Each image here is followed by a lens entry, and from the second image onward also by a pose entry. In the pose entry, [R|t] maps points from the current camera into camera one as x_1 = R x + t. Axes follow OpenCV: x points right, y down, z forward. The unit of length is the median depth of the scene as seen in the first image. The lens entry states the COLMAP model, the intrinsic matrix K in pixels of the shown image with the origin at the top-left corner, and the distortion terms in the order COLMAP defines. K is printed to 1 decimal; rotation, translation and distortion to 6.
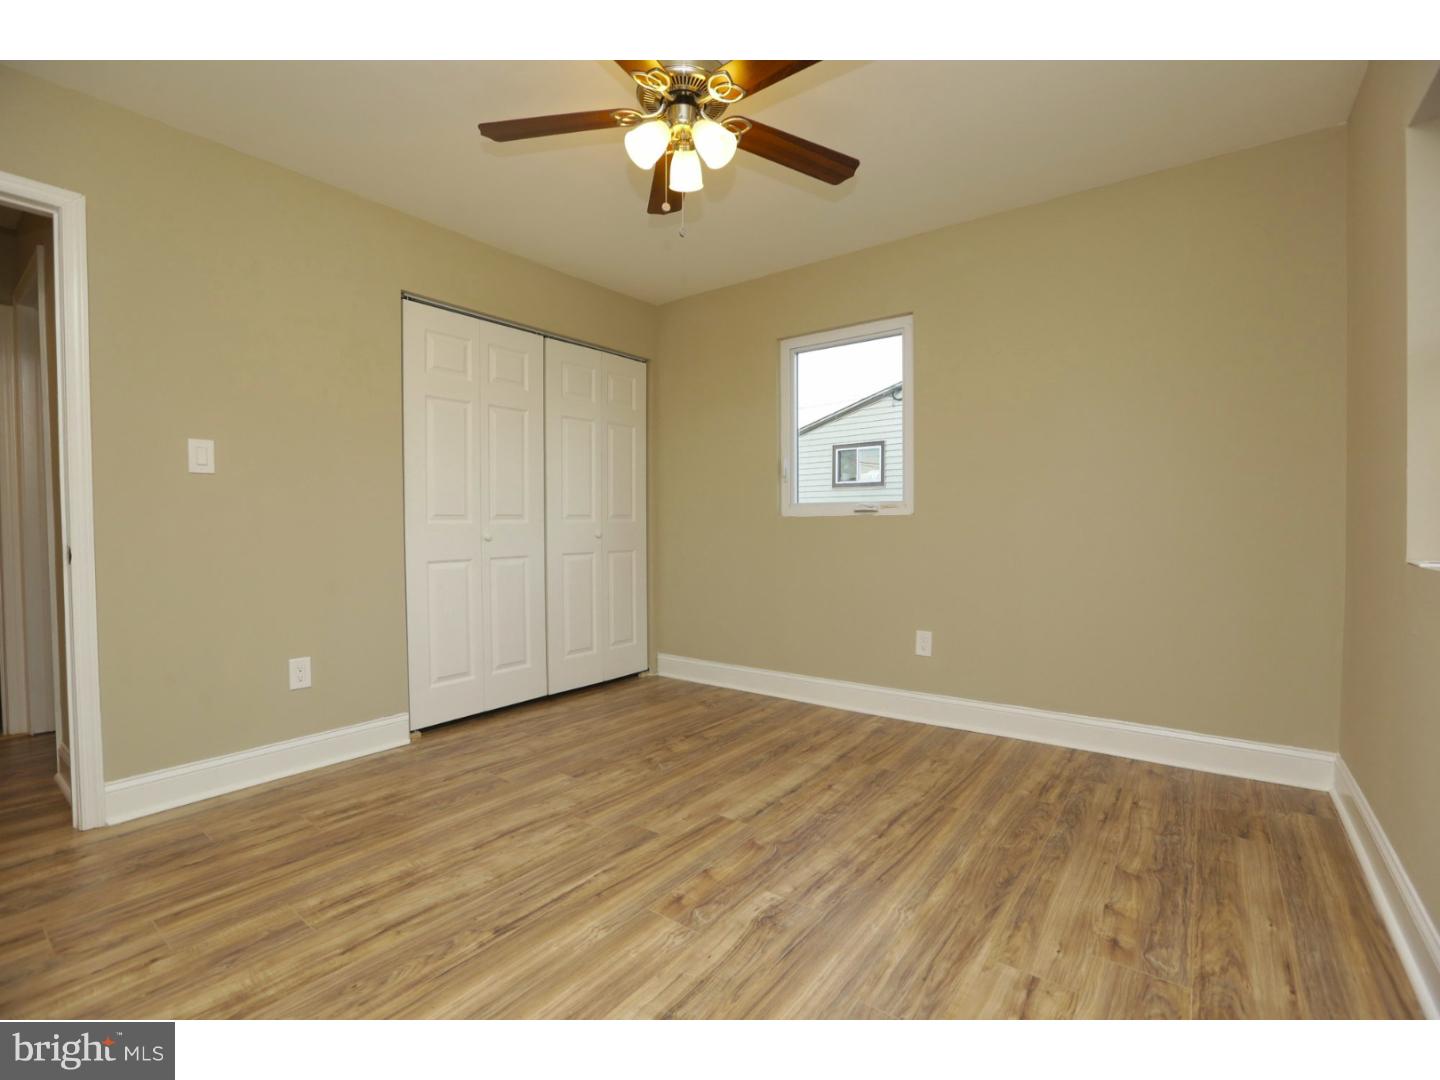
lens RADIAL K [[653.1, 0, 720.9], [0, 653.1, 539.9], [0, 0, 1]] dist [-0.049090, 0.016189]
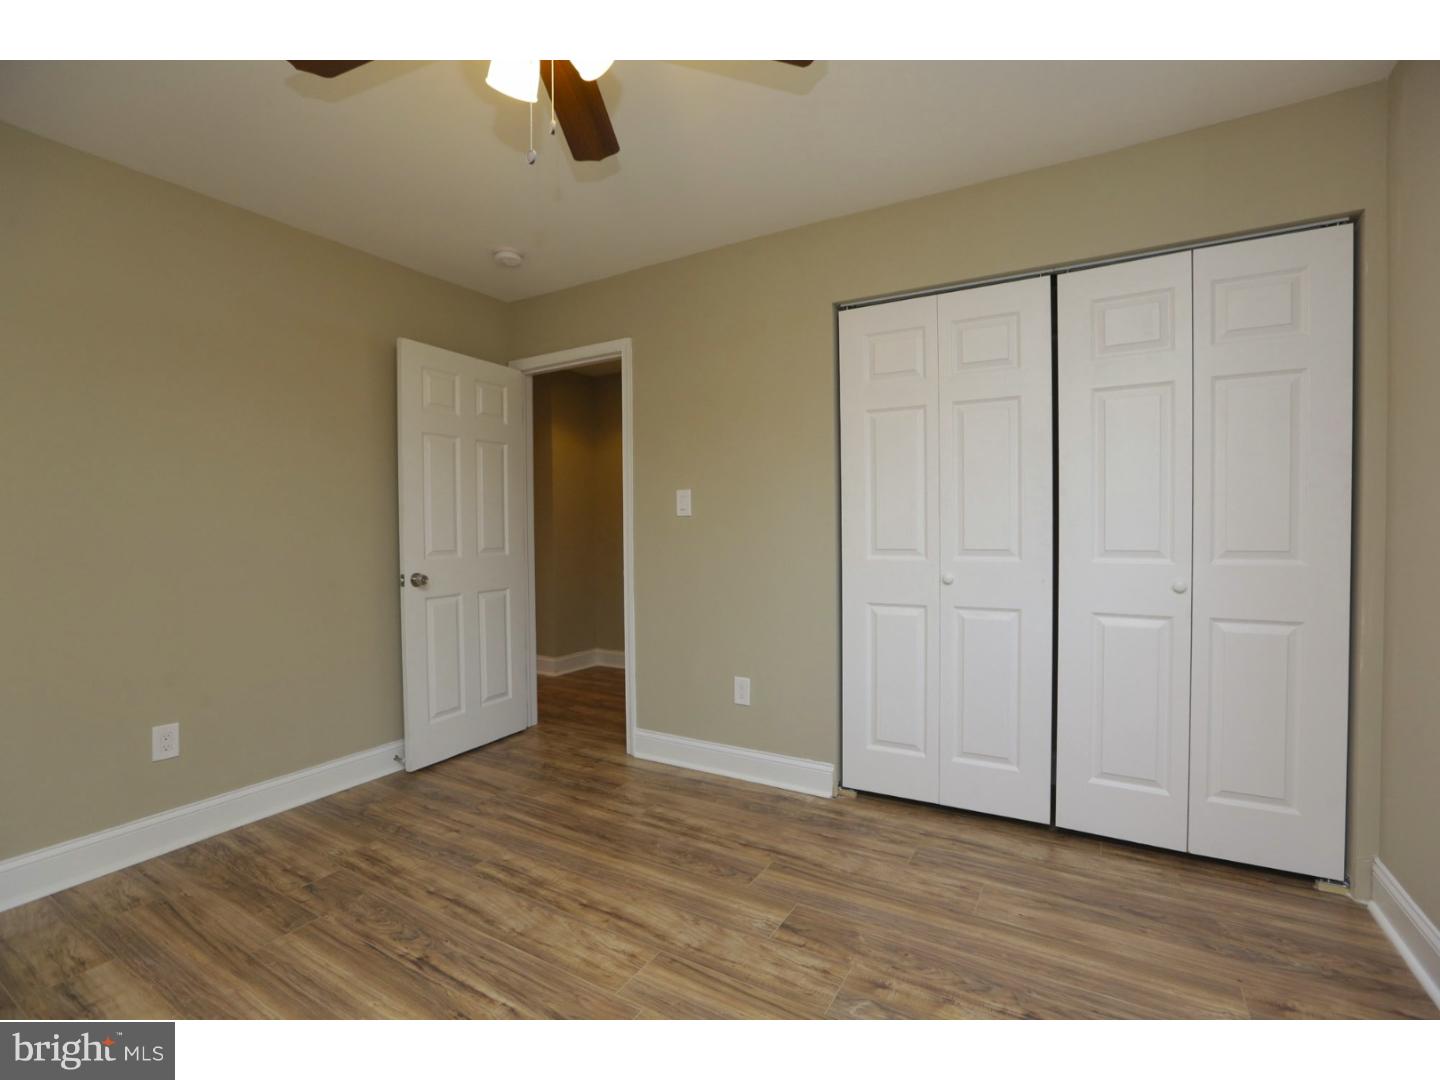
lens RADIAL K [[653.1, 0, 728.5], [0, 653.1, 543.1], [0, 0, 1]] dist [-0.049090, 0.016189]
pose [[0.115006, 0.025017, -0.993050, 0.514250], [-0.019509, 0.999547, 0.022922, -0.082717], [0.993173, 0.016738, 0.115442, 0.939771]]
